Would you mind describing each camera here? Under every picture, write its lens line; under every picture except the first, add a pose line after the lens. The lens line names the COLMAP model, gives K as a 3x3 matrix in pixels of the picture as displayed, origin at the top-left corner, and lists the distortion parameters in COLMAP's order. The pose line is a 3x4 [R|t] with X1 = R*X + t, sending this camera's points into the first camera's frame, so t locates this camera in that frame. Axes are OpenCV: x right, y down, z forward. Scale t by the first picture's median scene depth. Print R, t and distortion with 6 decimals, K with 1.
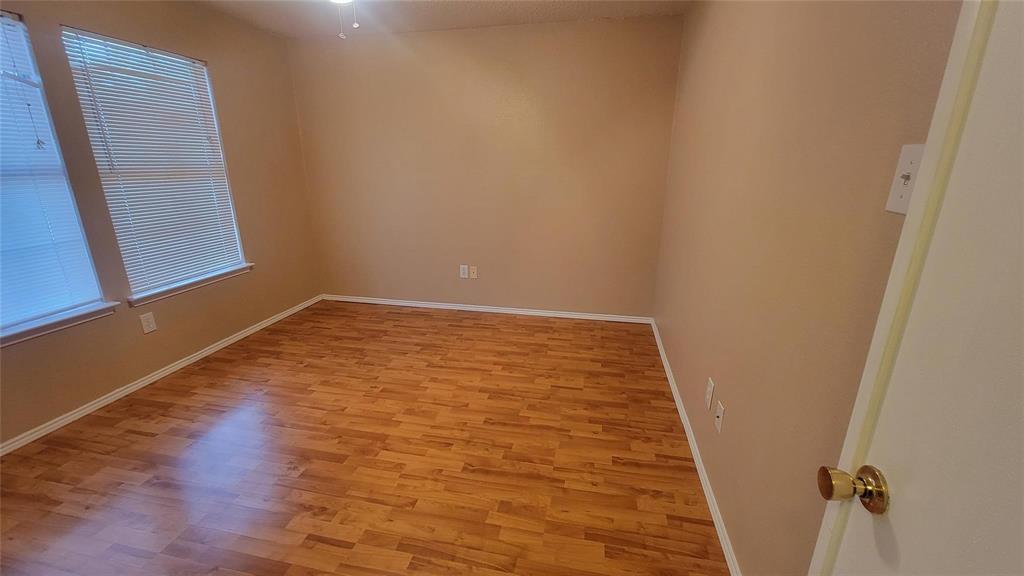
lens RADIAL K [[424.9, 0, 505.7], [0, 424.9, 283.4], [0, 0, 1]] dist [-0.000284, 0.000123]
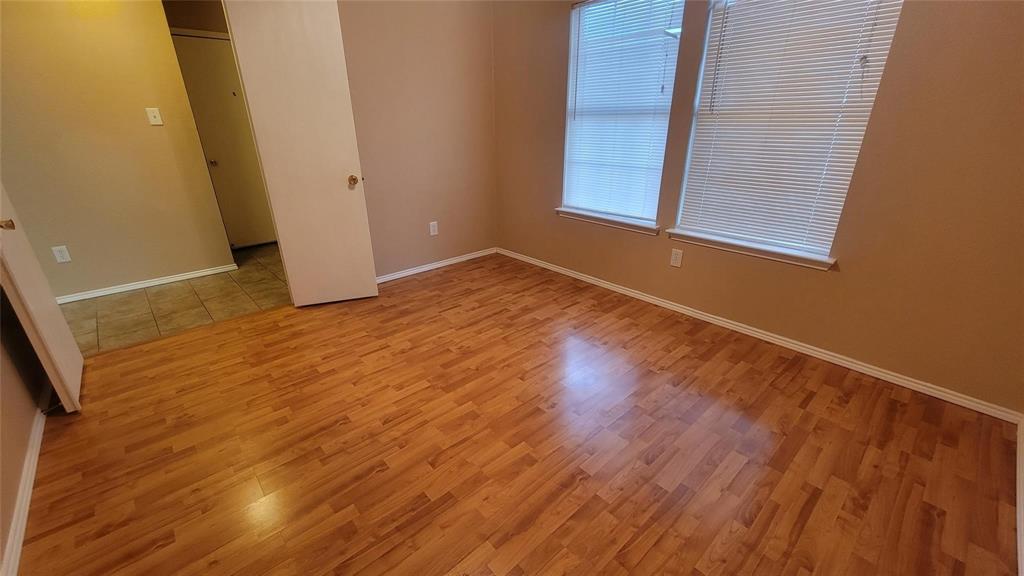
lens RADIAL K [[424.9, 0, 505.7], [0, 424.9, 283.4], [0, 0, 1]] dist [-0.000284, 0.000123]
pose [[-0.594989, 0.299503, -0.745846, 0.258922], [-0.207923, 0.839030, 0.502789, -0.324322], [0.776374, 0.454233, -0.436940, 1.234710]]
